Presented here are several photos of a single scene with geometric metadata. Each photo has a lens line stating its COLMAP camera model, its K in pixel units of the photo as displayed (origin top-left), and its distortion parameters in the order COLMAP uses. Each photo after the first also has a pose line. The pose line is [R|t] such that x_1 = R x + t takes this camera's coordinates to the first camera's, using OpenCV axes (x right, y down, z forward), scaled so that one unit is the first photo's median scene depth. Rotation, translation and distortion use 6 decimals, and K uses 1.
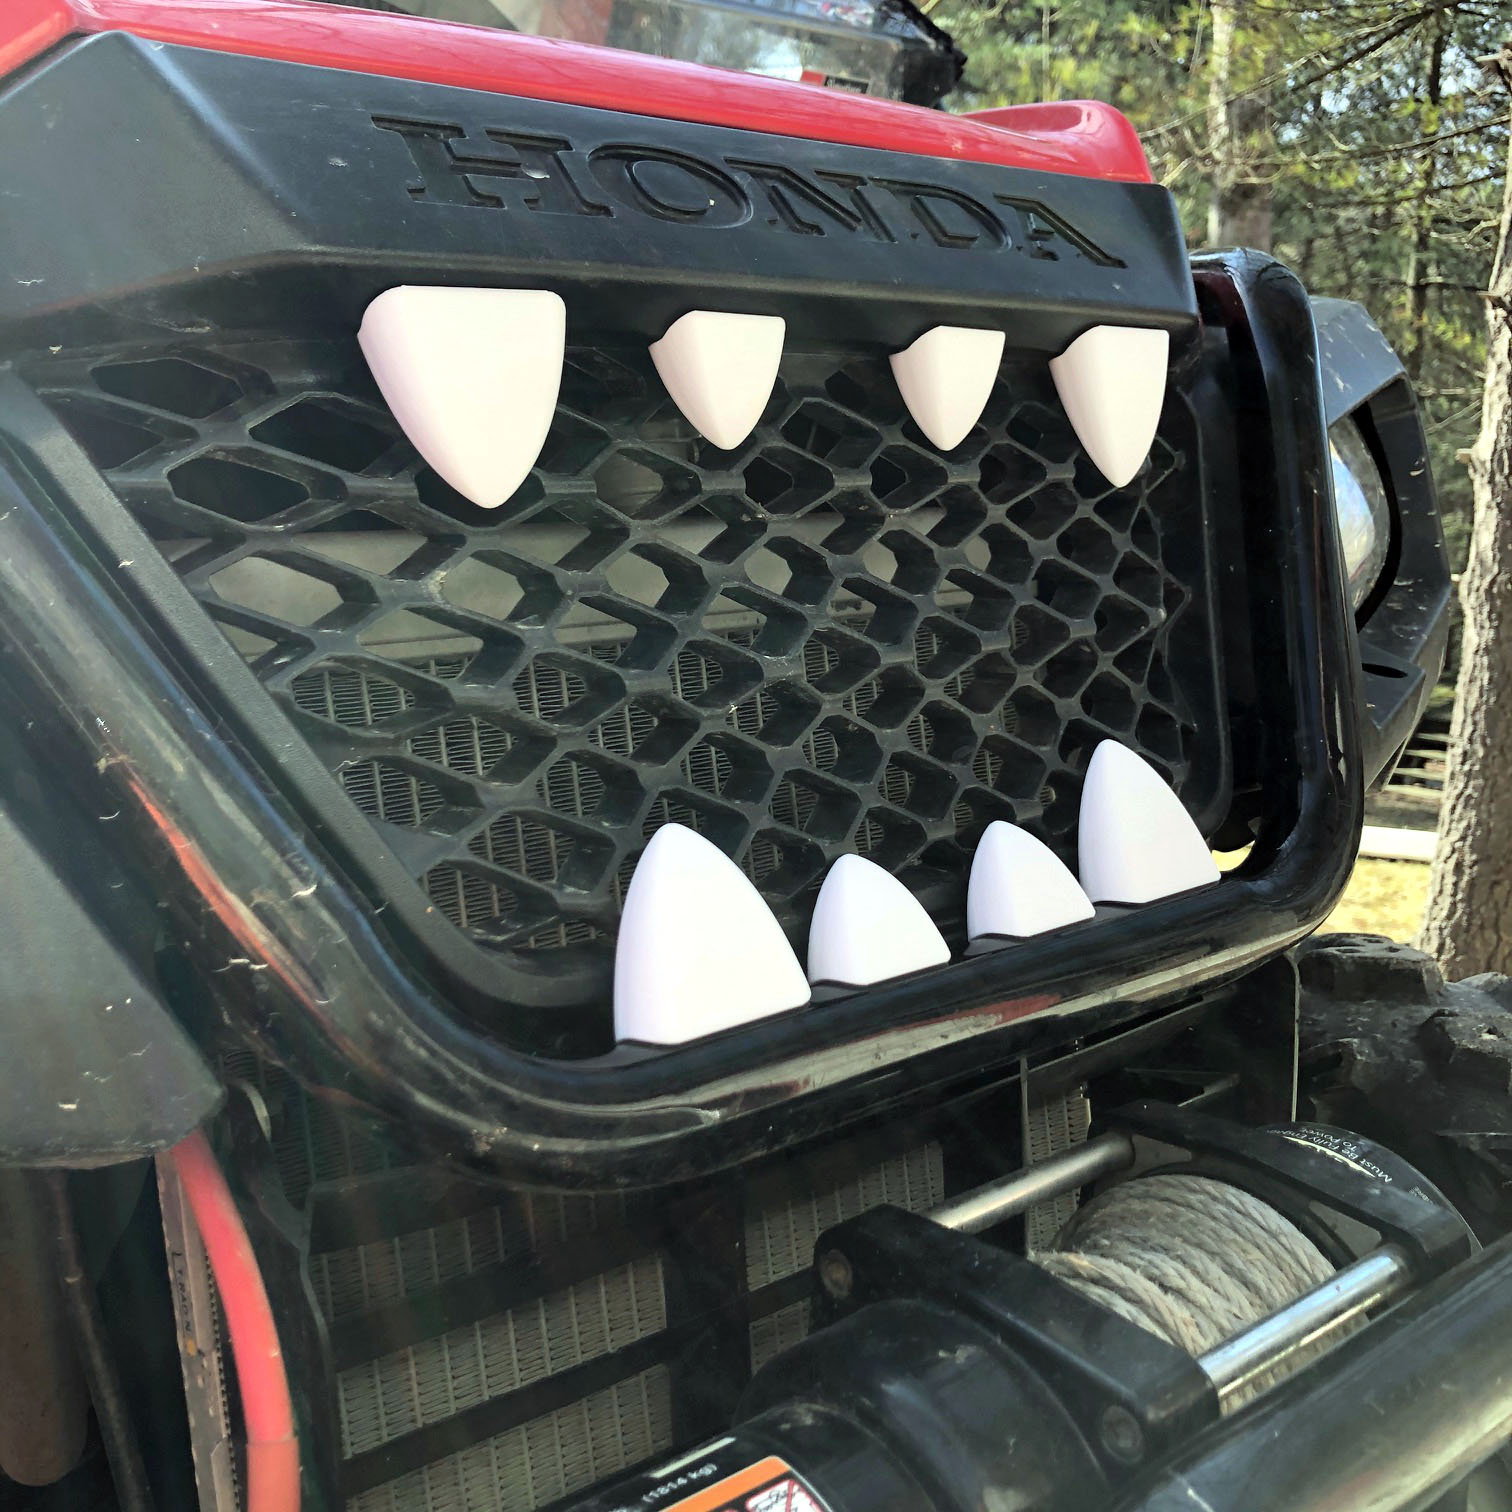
lens RADIAL K [[1690.2, 0, 768.8], [0, 1690.2, 751.8], [0, 0, 1]] dist [-0.002455, 0.000000]
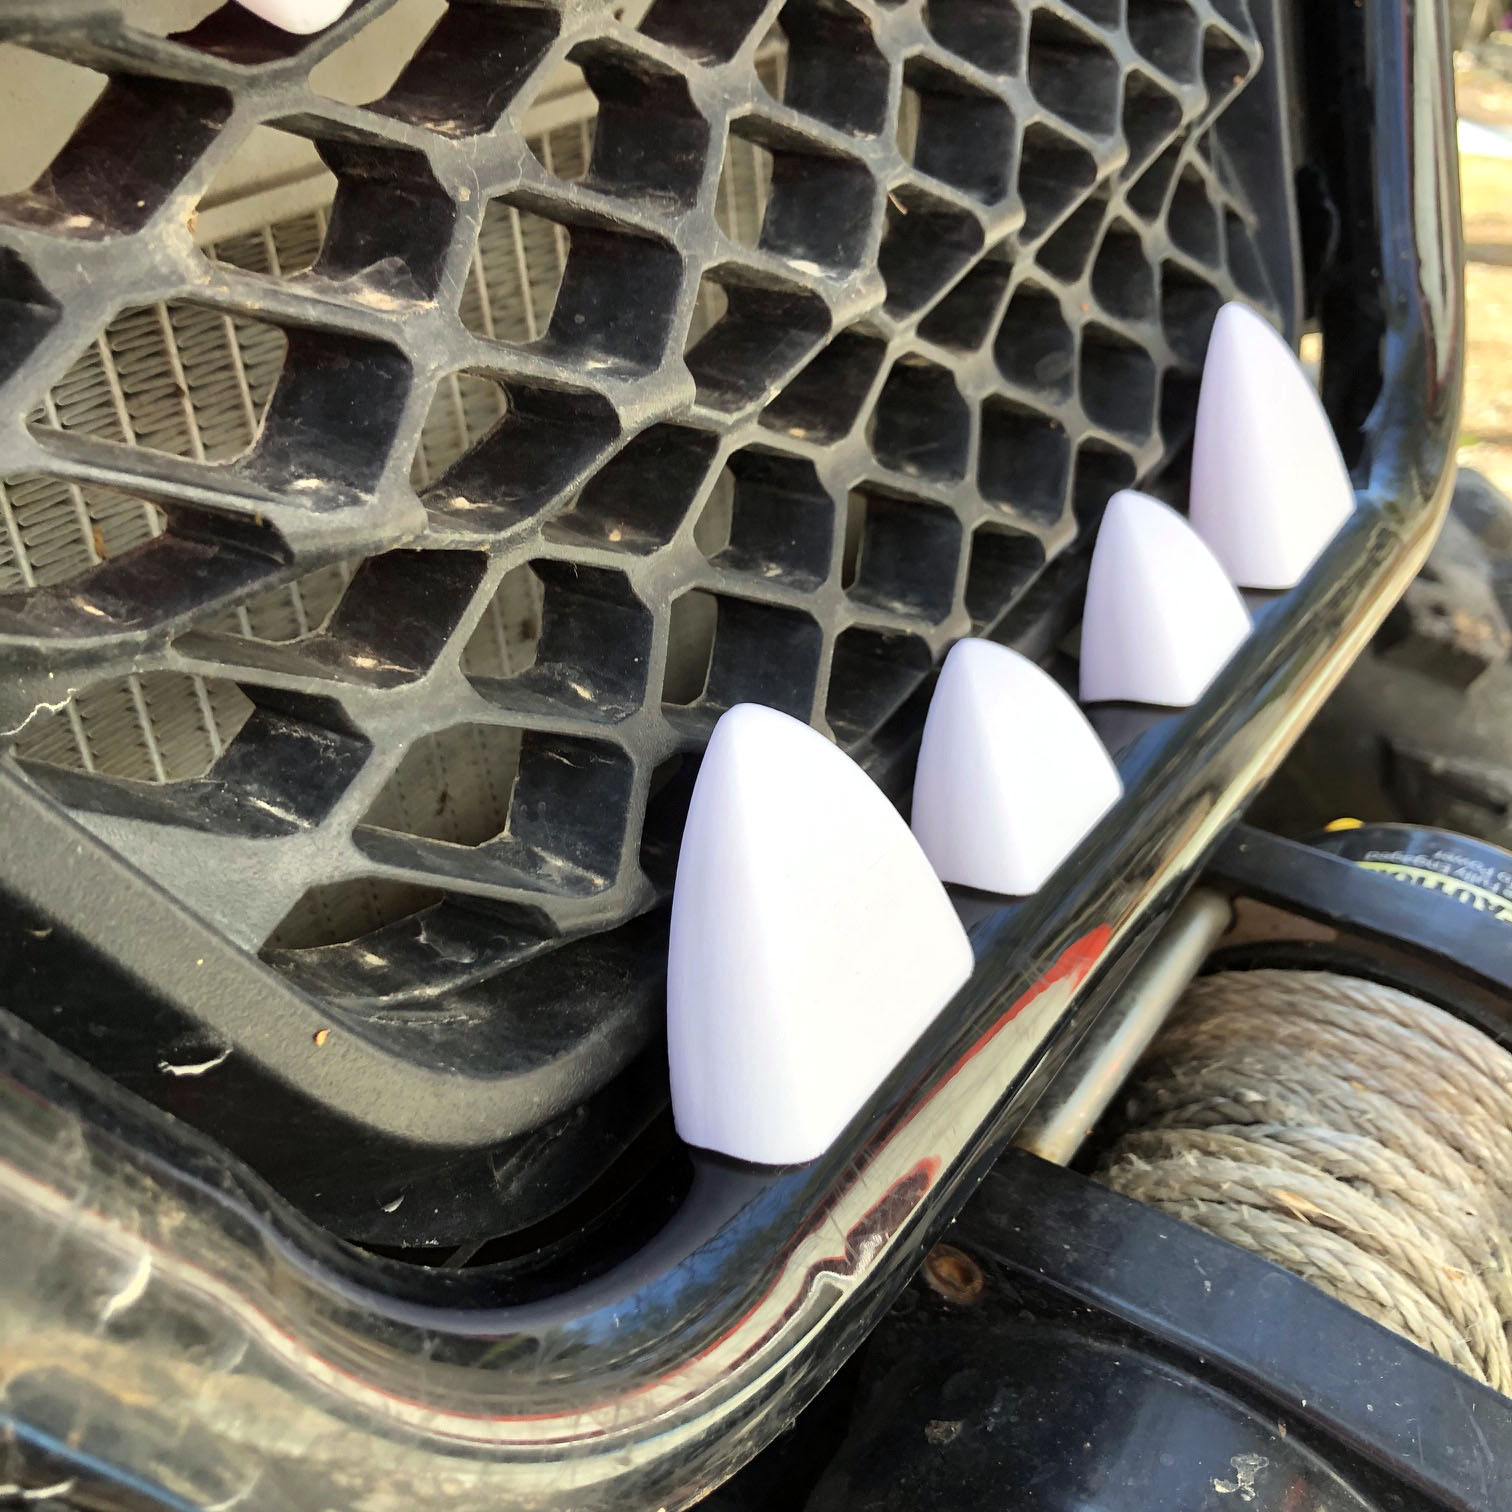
lens RADIAL K [[1690.2, 0, 758.4], [0, 1690.2, 754.2], [0, 0, 1]] dist [-0.002455, 0.000000]
pose [[0.957700, -0.122374, 0.260451, -0.168414], [-0.002163, 0.901987, 0.431757, -0.145356], [-0.287759, -0.414057, 0.863569, 0.522720]]
